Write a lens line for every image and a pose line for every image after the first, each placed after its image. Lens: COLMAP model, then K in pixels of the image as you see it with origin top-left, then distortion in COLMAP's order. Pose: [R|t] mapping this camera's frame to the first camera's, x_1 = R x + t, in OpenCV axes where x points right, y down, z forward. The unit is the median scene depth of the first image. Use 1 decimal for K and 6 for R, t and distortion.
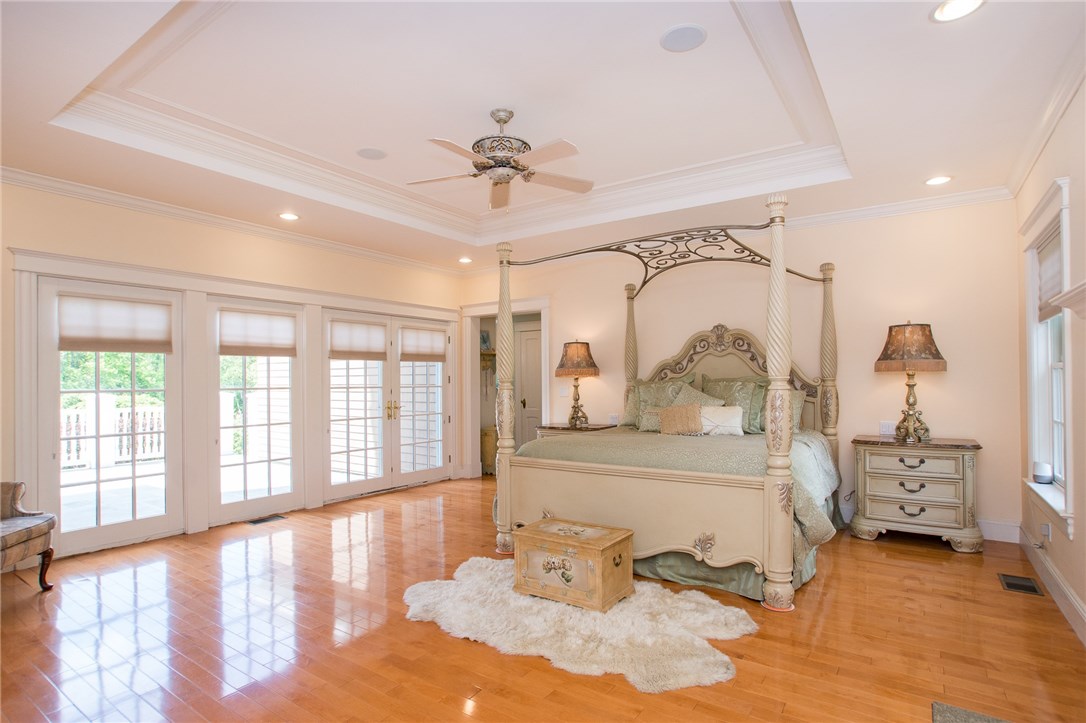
lens RADIAL K [[551.8, 0, 535.8], [0, 551.8, 379.0], [0, 0, 1]] dist [-0.022953, -0.000010]
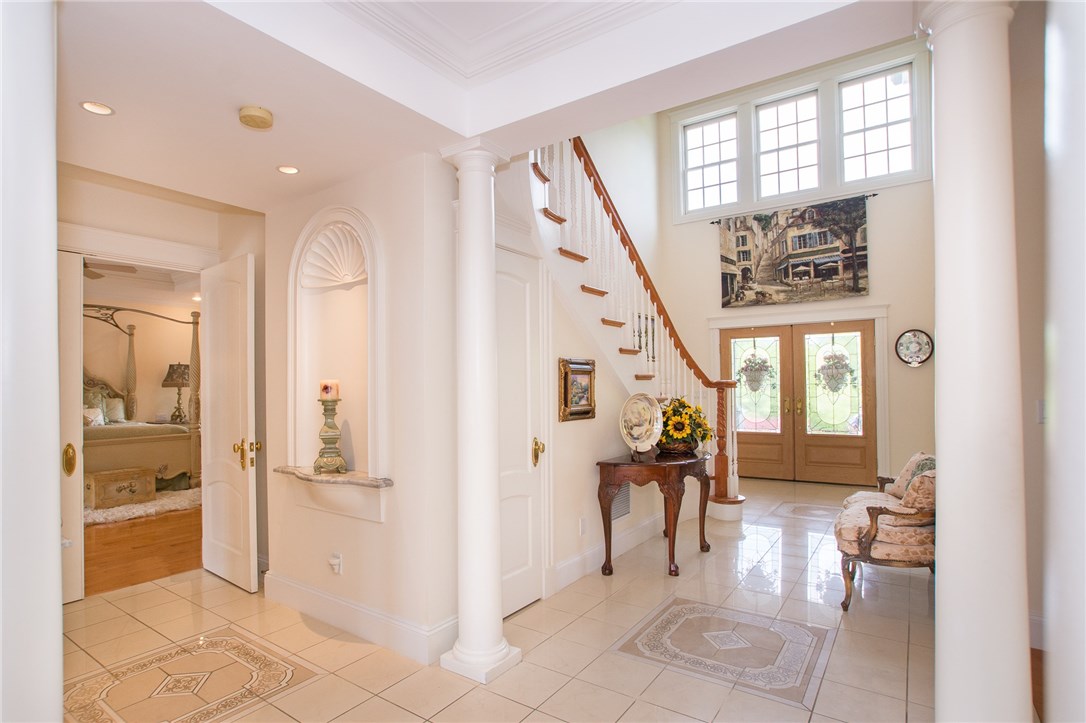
lens RADIAL K [[551.8, 0, 535.8], [0, 551.8, 379.0], [0, 0, 1]] dist [-0.022953, -0.000010]
pose [[0.007136, 0.018415, 0.999805, -1.293029], [0.006489, 0.999809, -0.018461, 0.001025], [-0.999953, 0.006620, 0.007015, -0.321372]]
